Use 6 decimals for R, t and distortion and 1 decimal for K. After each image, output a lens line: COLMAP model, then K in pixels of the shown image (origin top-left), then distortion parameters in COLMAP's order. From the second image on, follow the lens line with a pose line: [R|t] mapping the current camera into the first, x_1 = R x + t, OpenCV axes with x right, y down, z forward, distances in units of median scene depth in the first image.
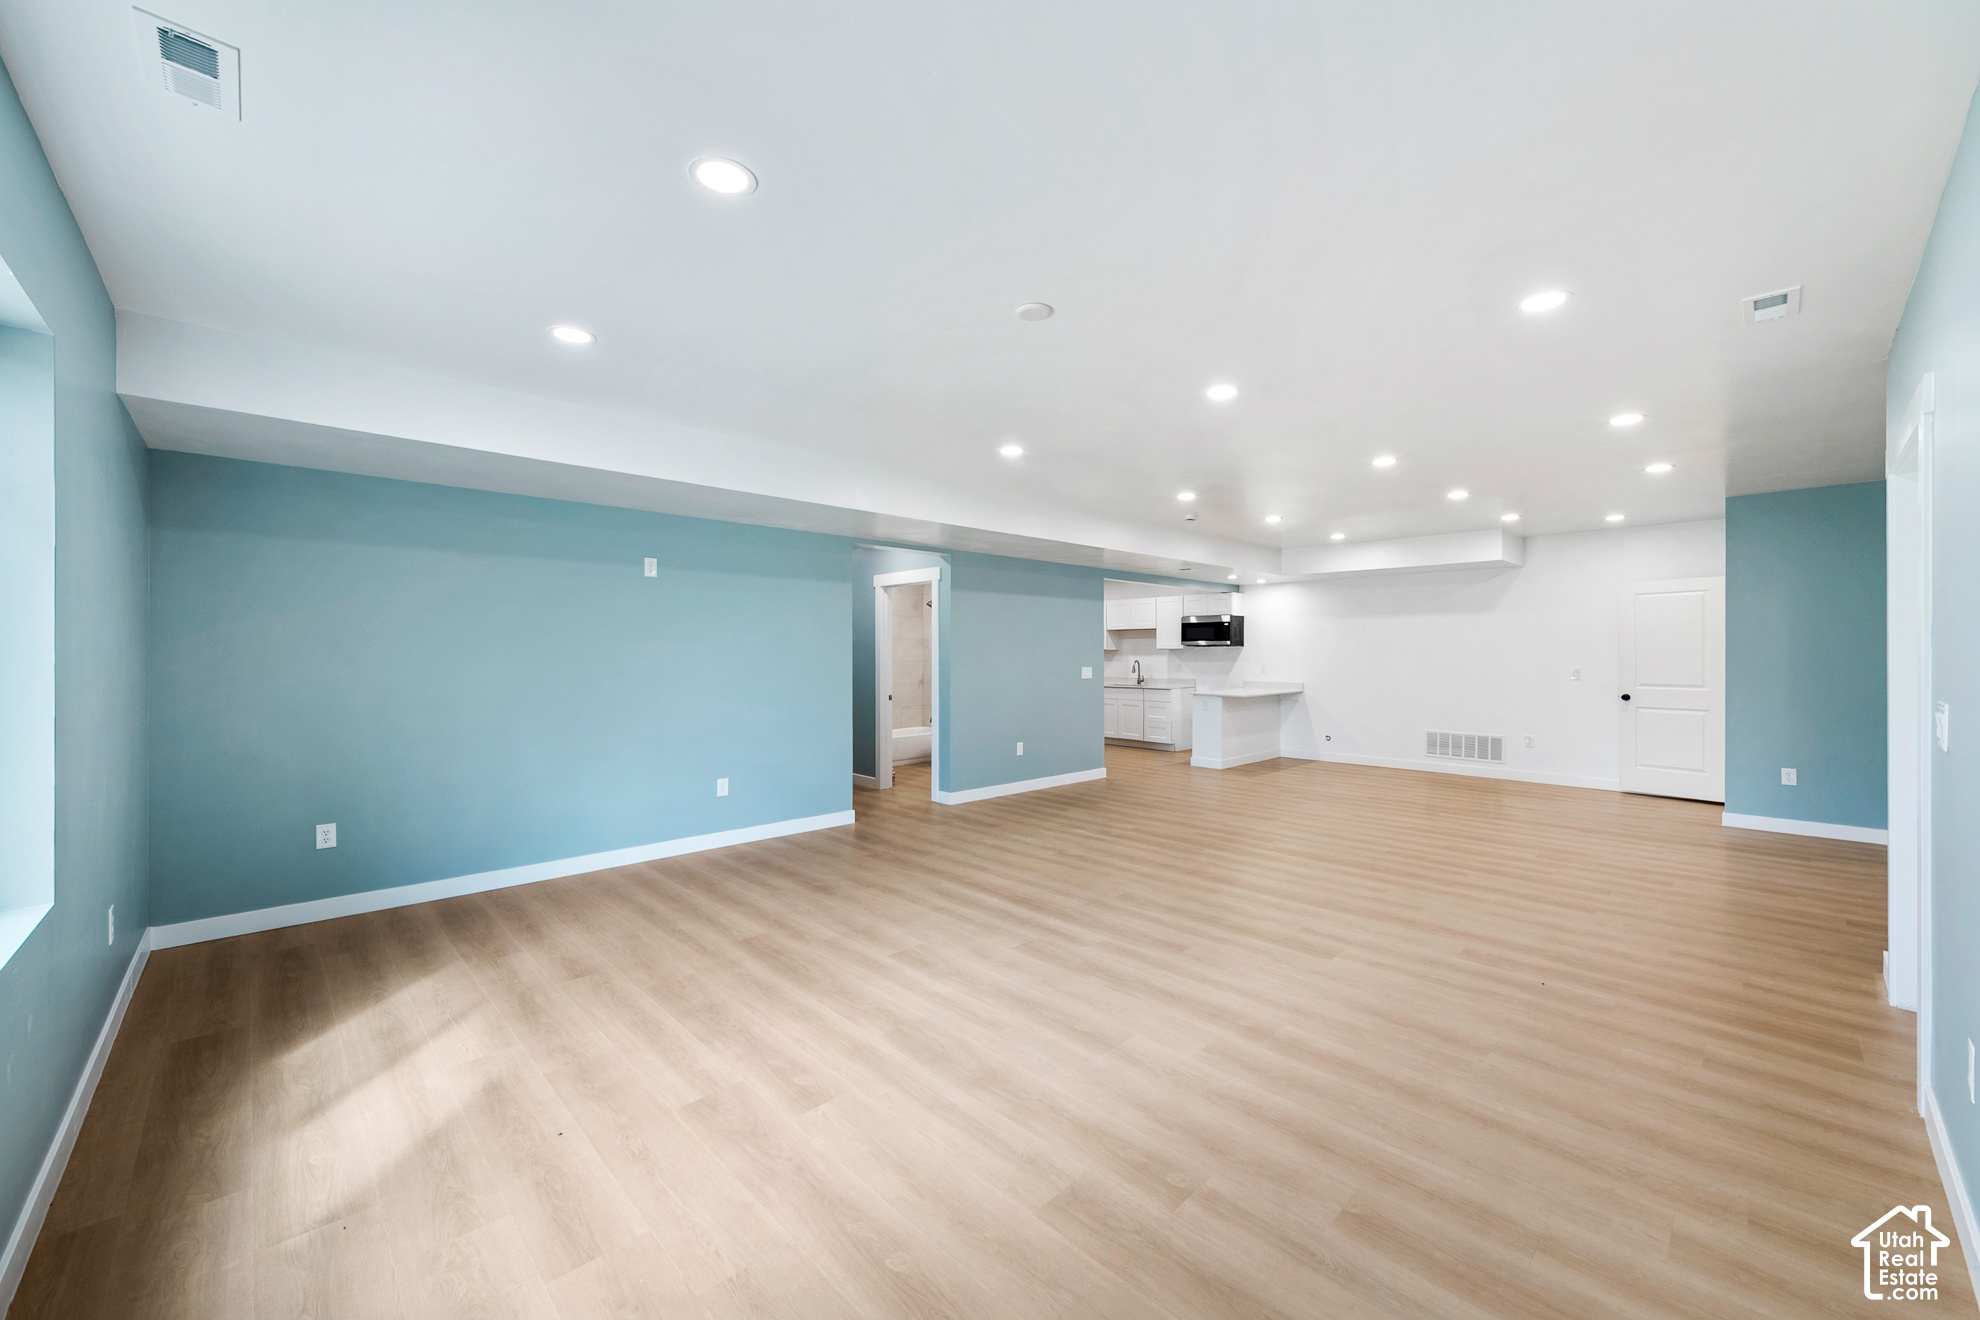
lens RADIAL K [[769.5, 0, 987.7], [0, 769.5, 654.0], [0, 0, 1]] dist [-0.000655, -0.000209]
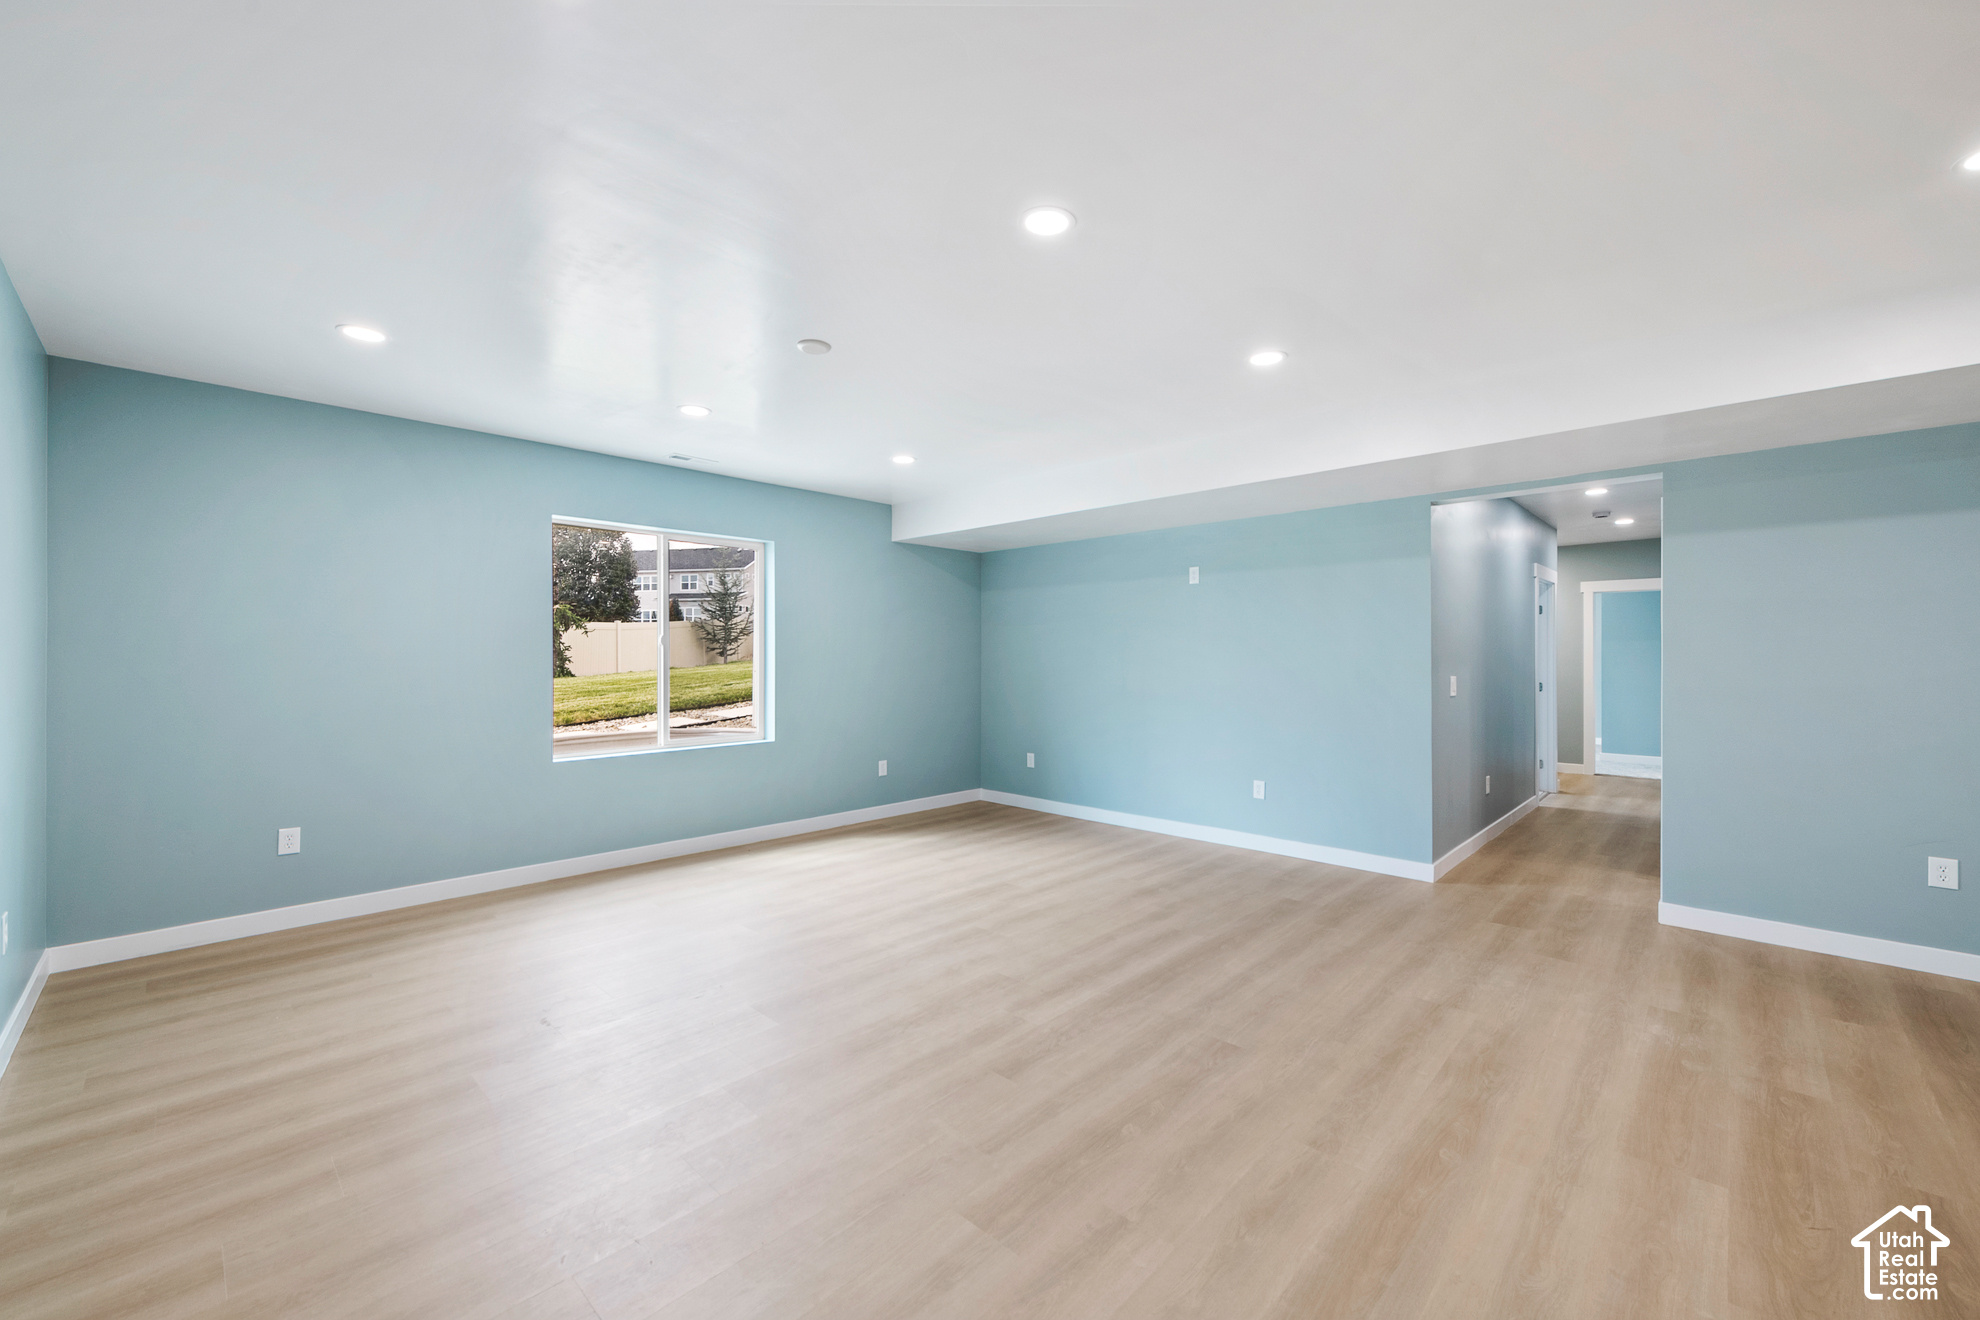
lens RADIAL K [[769.5, 0, 987.7], [0, 769.5, 654.0], [0, 0, 1]] dist [-0.000655, -0.000209]
pose [[0.032615, -0.000553, -0.999468, 0.773329], [0.003381, 0.999994, -0.000443, 0.000378], [0.999462, -0.003365, 0.032617, 0.778967]]
